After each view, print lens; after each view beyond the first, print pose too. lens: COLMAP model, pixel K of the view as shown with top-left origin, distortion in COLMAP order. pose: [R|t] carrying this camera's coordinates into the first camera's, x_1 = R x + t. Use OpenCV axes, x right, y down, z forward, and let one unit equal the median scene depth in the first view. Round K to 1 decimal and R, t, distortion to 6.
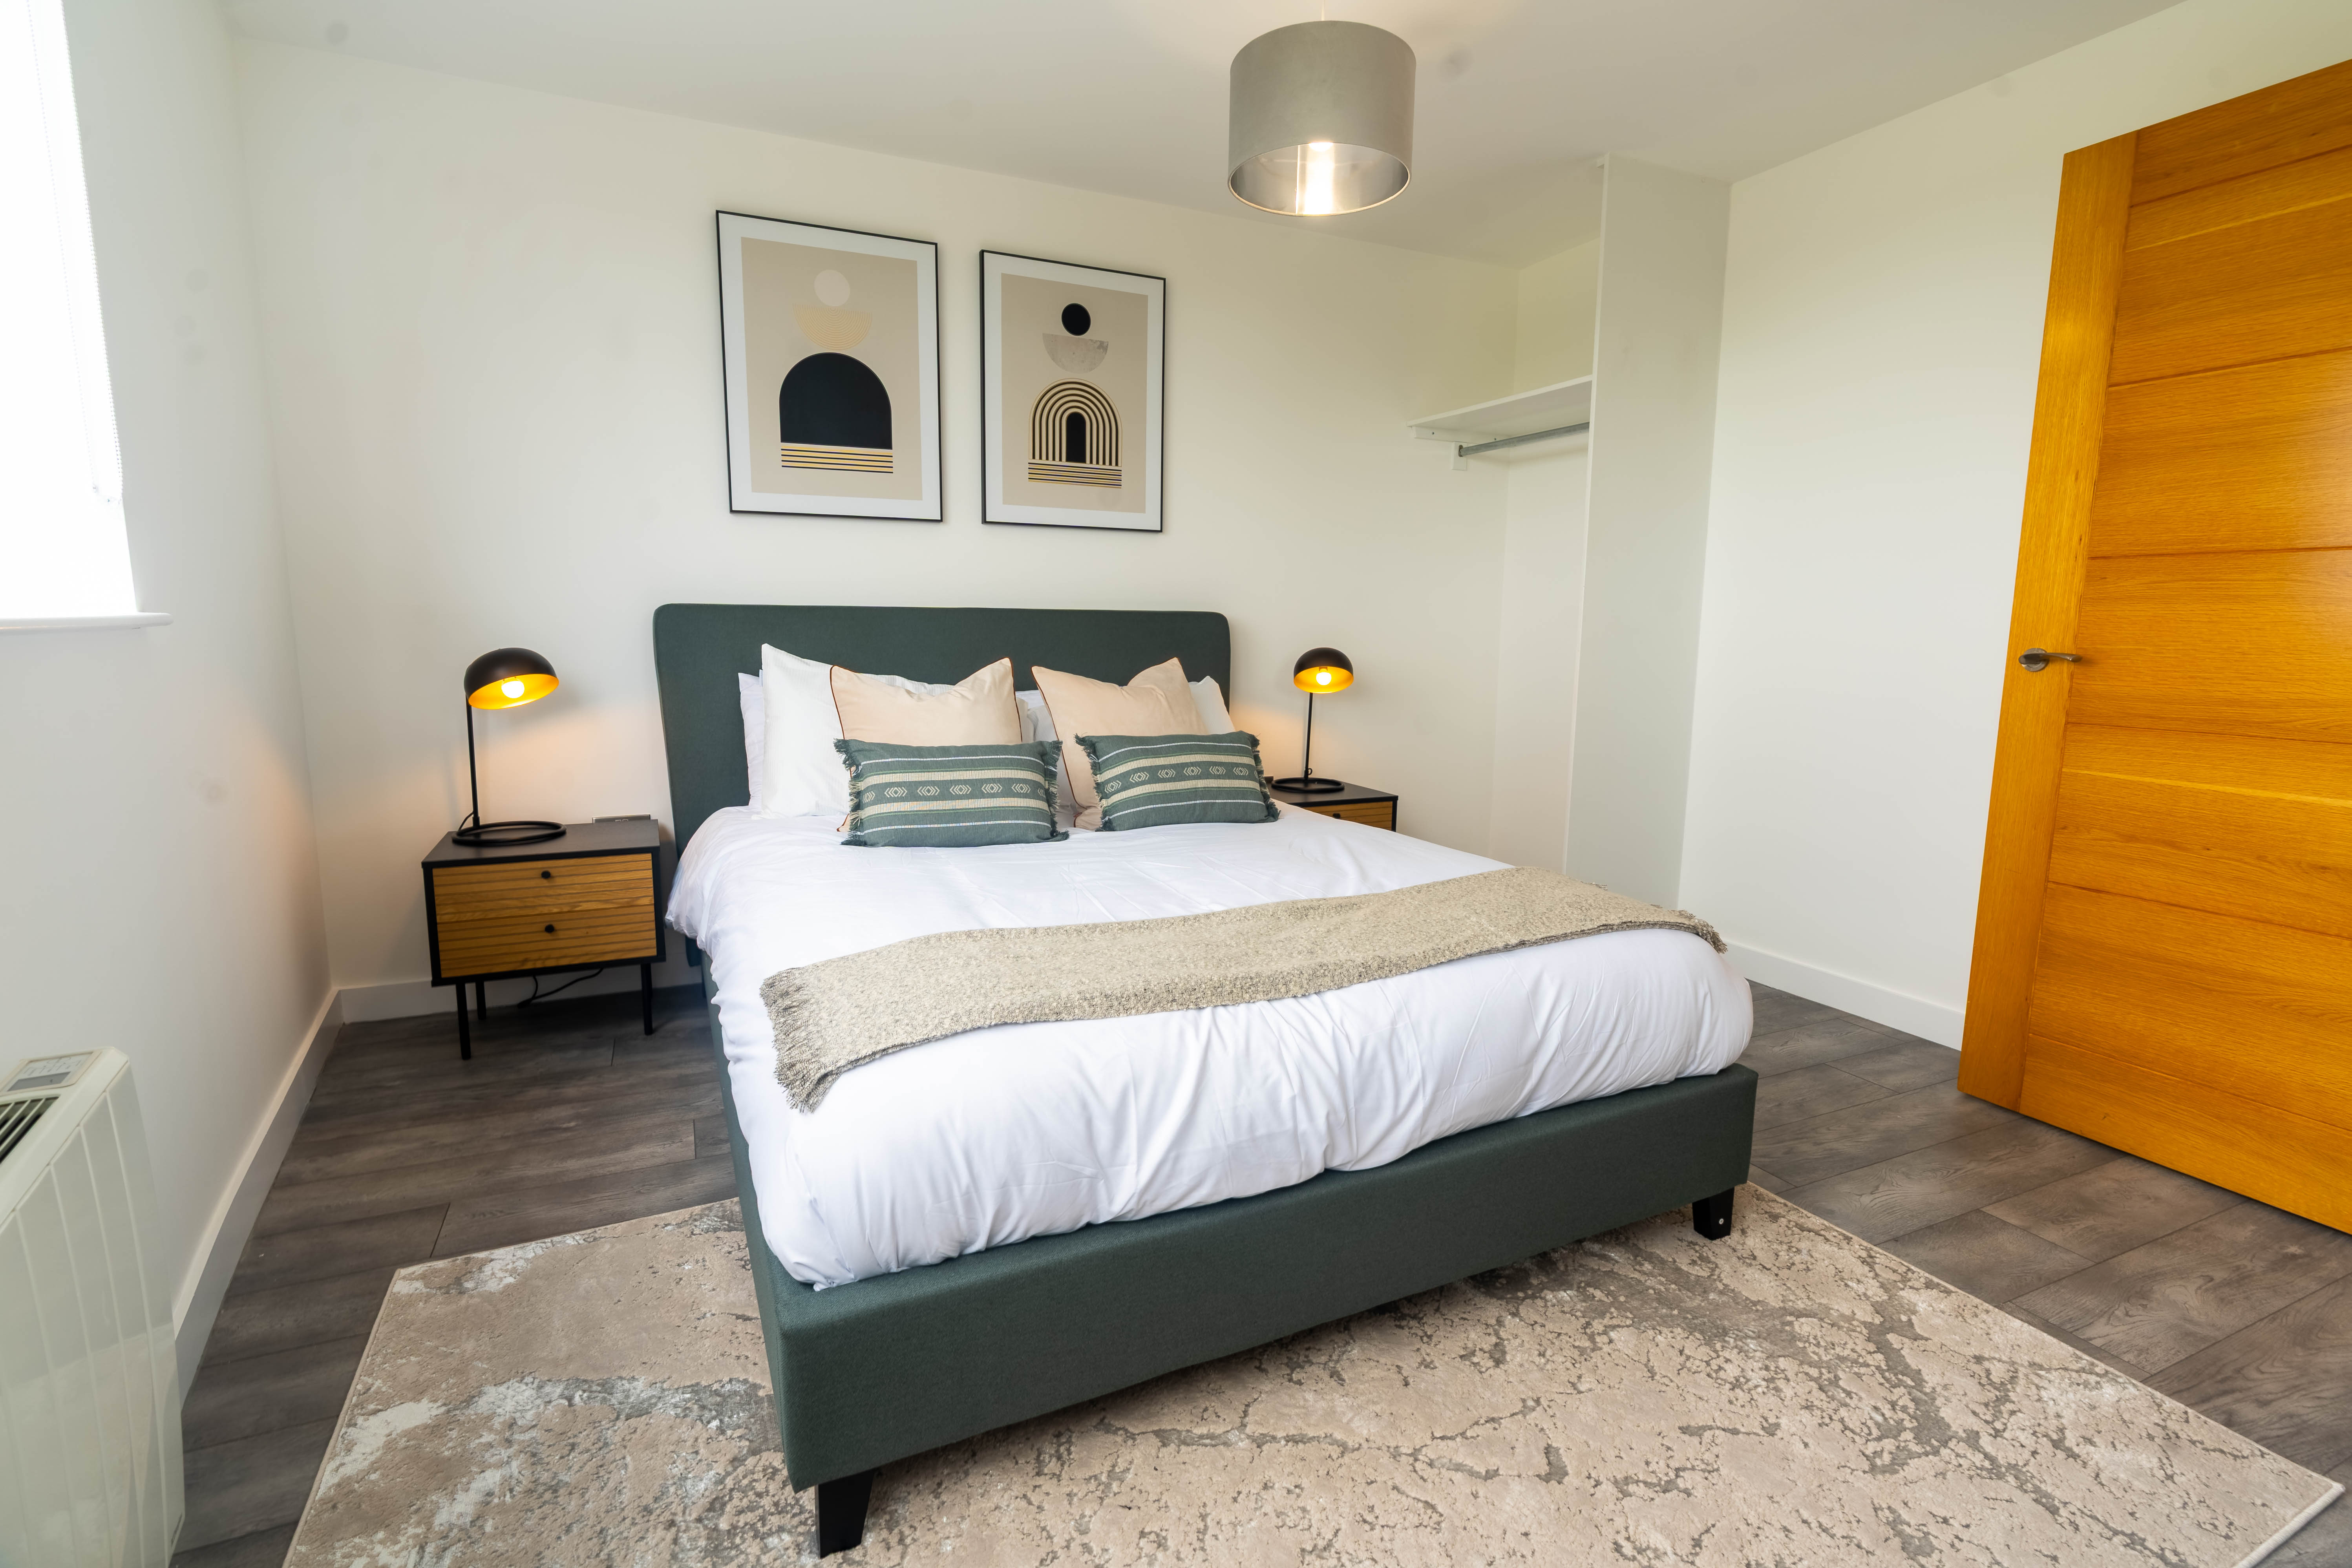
lens RADIAL K [[1122.0, 0, 1176.0], [0, 1122.0, 784.0], [0, 0, 1]] dist [-0.002824, 0.001305]
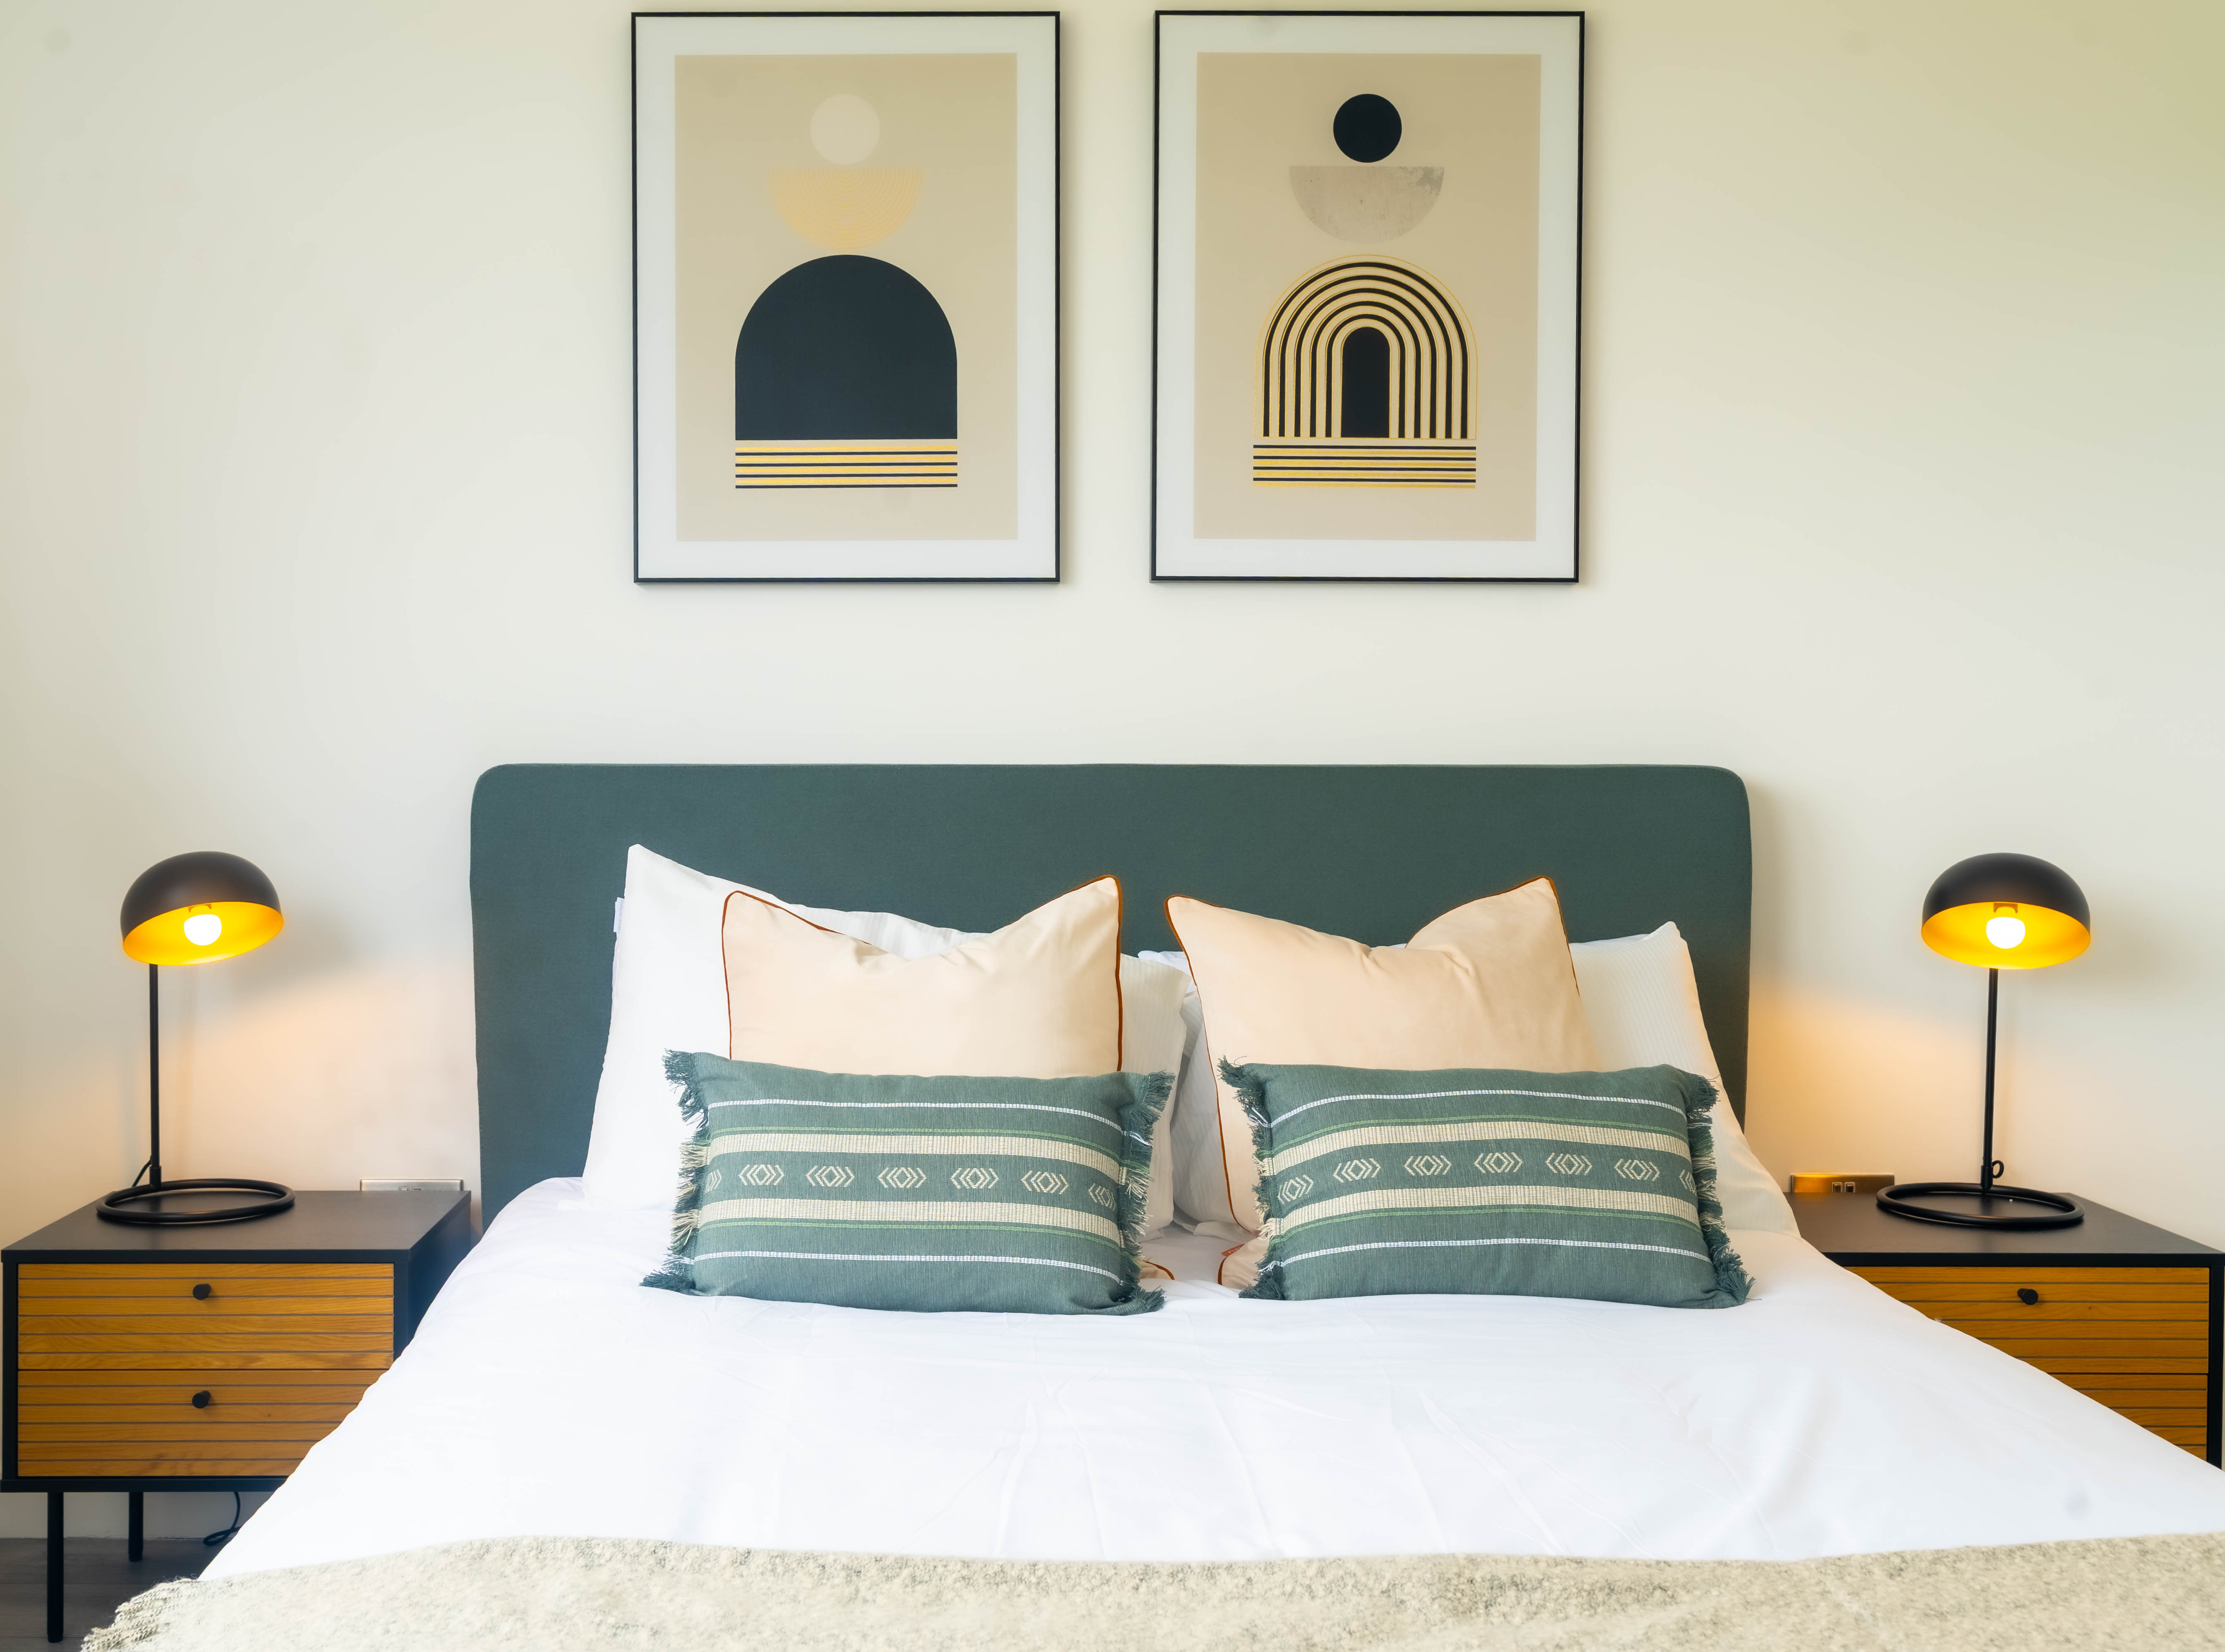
lens RADIAL K [[2294.2, 0, 1112.5], [0, 2294.2, 826.0], [0, 0, 1]] dist [-0.017019, 0.094280]
pose [[0.904103, 0.000095, -0.427314, 0.245385], [-0.052753, 0.992375, -0.111393, -0.033034], [0.424045, 0.123253, 0.897215, 0.193268]]
